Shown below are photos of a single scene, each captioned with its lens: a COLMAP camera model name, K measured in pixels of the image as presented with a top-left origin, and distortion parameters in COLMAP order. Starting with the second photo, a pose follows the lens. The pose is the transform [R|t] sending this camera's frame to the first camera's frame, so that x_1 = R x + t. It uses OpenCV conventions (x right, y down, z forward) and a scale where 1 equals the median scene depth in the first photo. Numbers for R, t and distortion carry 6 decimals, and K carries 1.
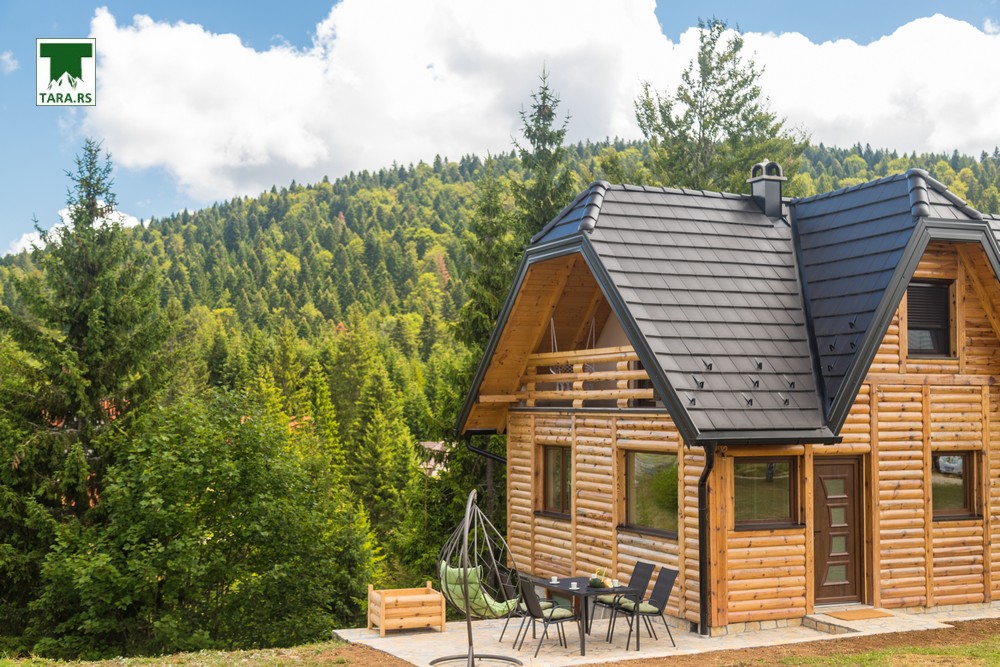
lens RADIAL K [[1262.5, 0, 505.5], [0, 1262.5, 341.8], [0, 0, 1]] dist [0.029789, 0.000000]
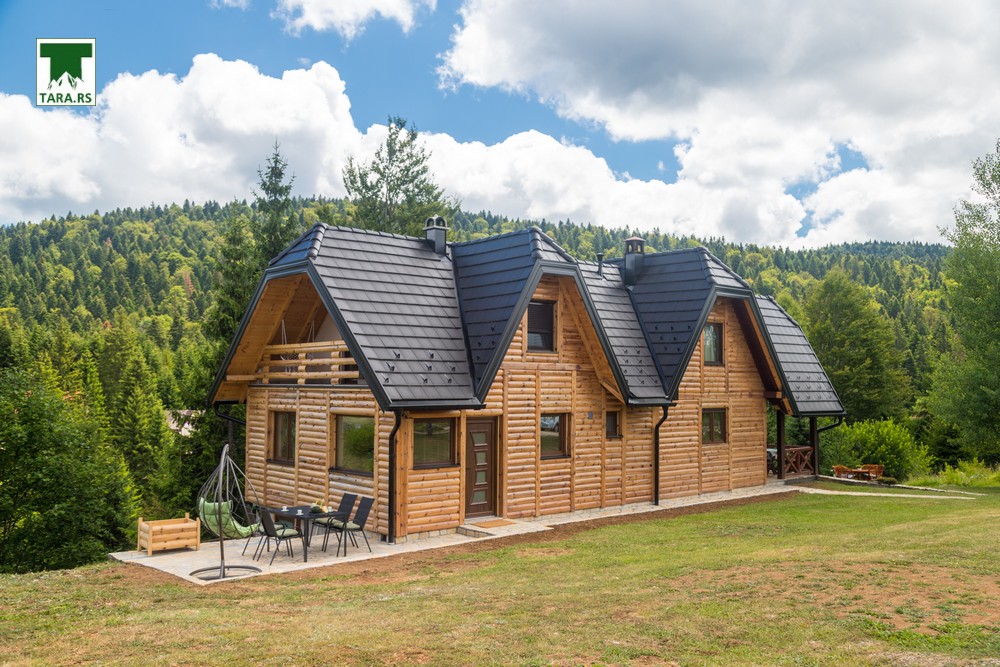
lens RADIAL K [[872.2, 0, 504.7], [0, 872.2, 335.7], [0, 0, 1]] dist [-0.010289, 0.006004]
pose [[0.955047, 0.019522, 0.295810, -0.013716], [-0.018012, 0.999807, -0.007830, 0.001980], [-0.295905, 0.002149, 0.955215, 0.014614]]
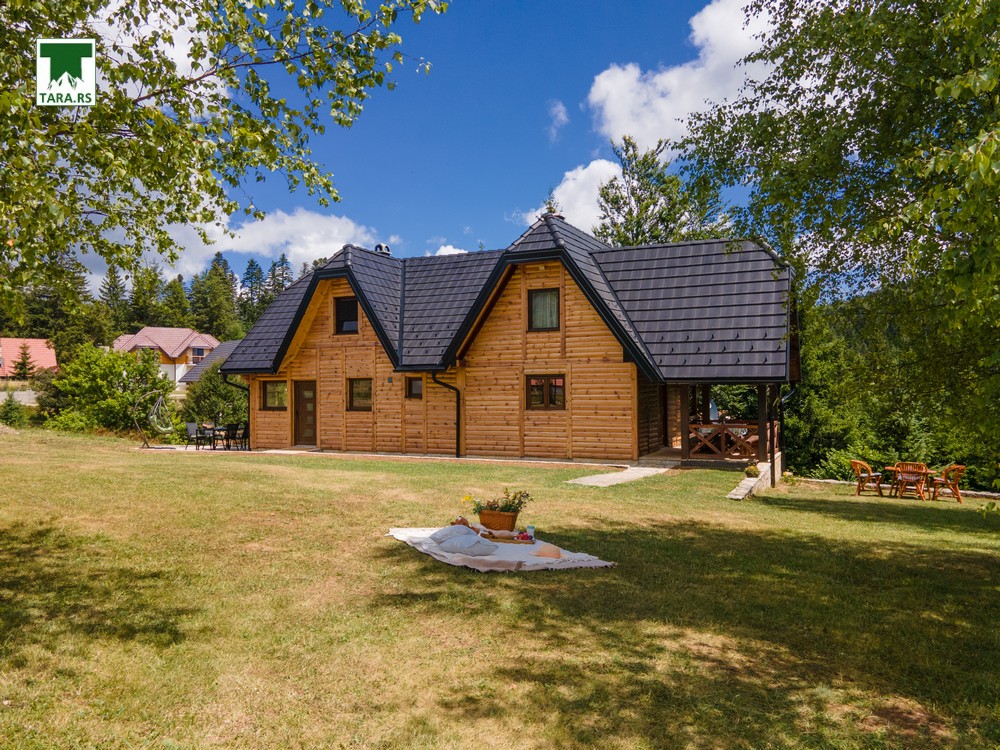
lens RADIAL K [[748.8, 0, 498.8], [0, 748.8, 379.4], [0, 0, 1]] dist [0.057758, -0.002987]
pose [[0.636904, -0.013170, -0.770831, 1.323516], [0.046906, 0.998664, 0.021694, 0.066398], [0.769515, -0.049974, 0.636671, 0.359863]]
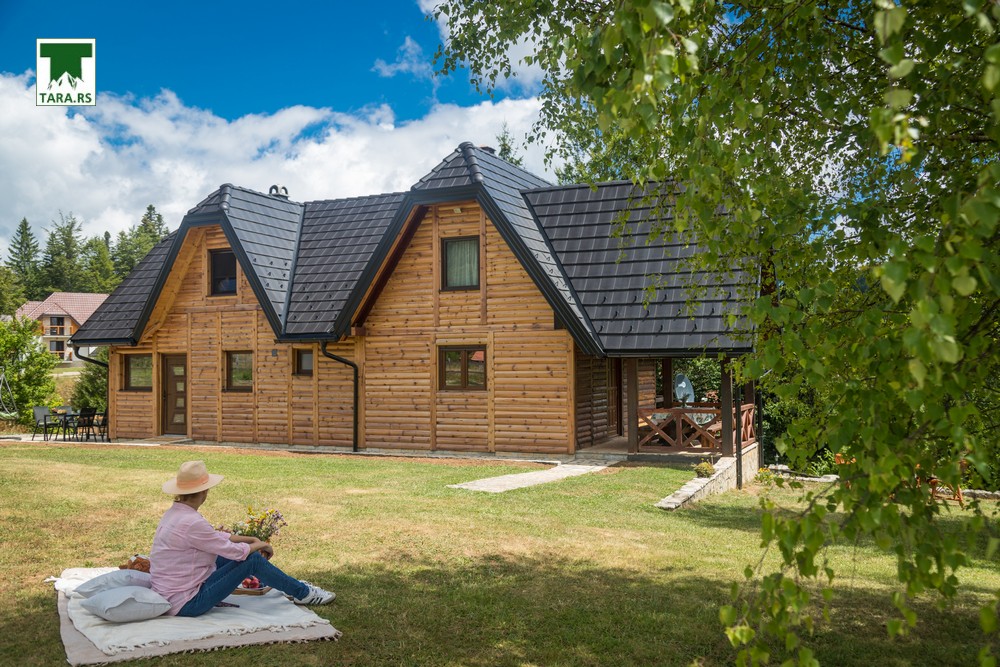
lens RADIAL K [[872.2, 0, 500.6], [0, 872.2, 341.9], [0, 0, 1]] dist [-0.010289, 0.006004]
pose [[0.647183, -0.024312, -0.761946, 1.317022], [0.047262, 0.998848, 0.008272, 0.074868], [0.760868, -0.041364, 0.647587, 0.480975]]
